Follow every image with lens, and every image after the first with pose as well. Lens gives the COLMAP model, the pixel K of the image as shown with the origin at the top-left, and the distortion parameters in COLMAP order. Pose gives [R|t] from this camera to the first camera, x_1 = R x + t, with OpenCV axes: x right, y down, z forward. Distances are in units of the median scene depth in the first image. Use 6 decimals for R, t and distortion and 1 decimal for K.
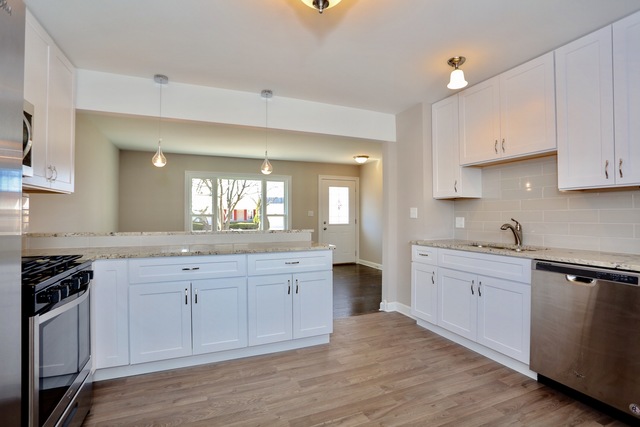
lens RADIAL K [[313.3, 0, 315.3], [0, 313.3, 213.2], [0, 0, 1]] dist [-0.046629, 0.003608]
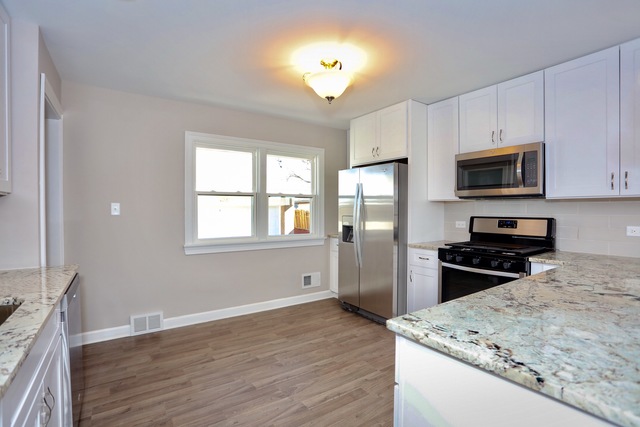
lens RADIAL K [[313.3, 0, 326.0], [0, 313.3, 214.3], [0, 0, 1]] dist [-0.046629, 0.003608]
pose [[-0.977539, 0.009660, -0.210532, 0.227604], [0.007843, 0.999924, 0.009463, -0.029254], [0.210608, 0.007599, -0.977541, 1.494172]]
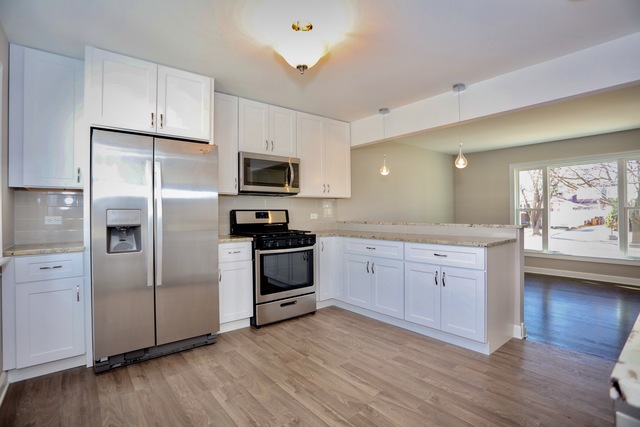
lens RADIAL K [[313.3, 0, 319.6], [0, 313.3, 213.5], [0, 0, 1]] dist [-0.046629, 0.003608]
pose [[0.276729, 0.002289, -0.960945, 0.821506], [0.017701, 0.999815, 0.007478, 0.009509], [0.960785, -0.019079, 0.276638, 0.362414]]
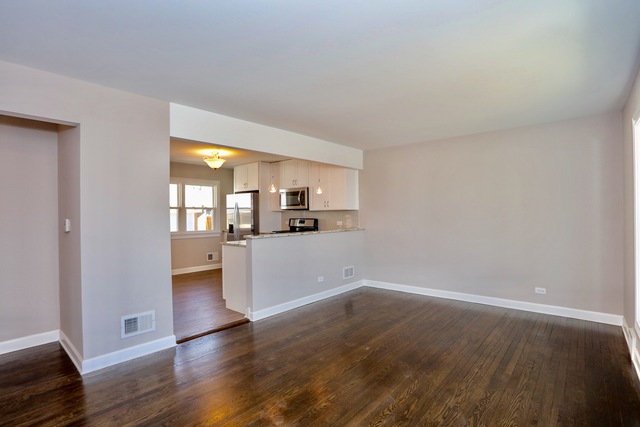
lens RADIAL K [[313.3, 0, 322.6], [0, 313.3, 209.7], [0, 0, 1]] dist [-0.046629, 0.003608]
pose [[-0.901958, 0.004916, -0.431797, 0.277992], [0.015933, 0.999633, -0.021902, -0.017062], [0.431531, -0.026635, -0.901705, 2.916878]]
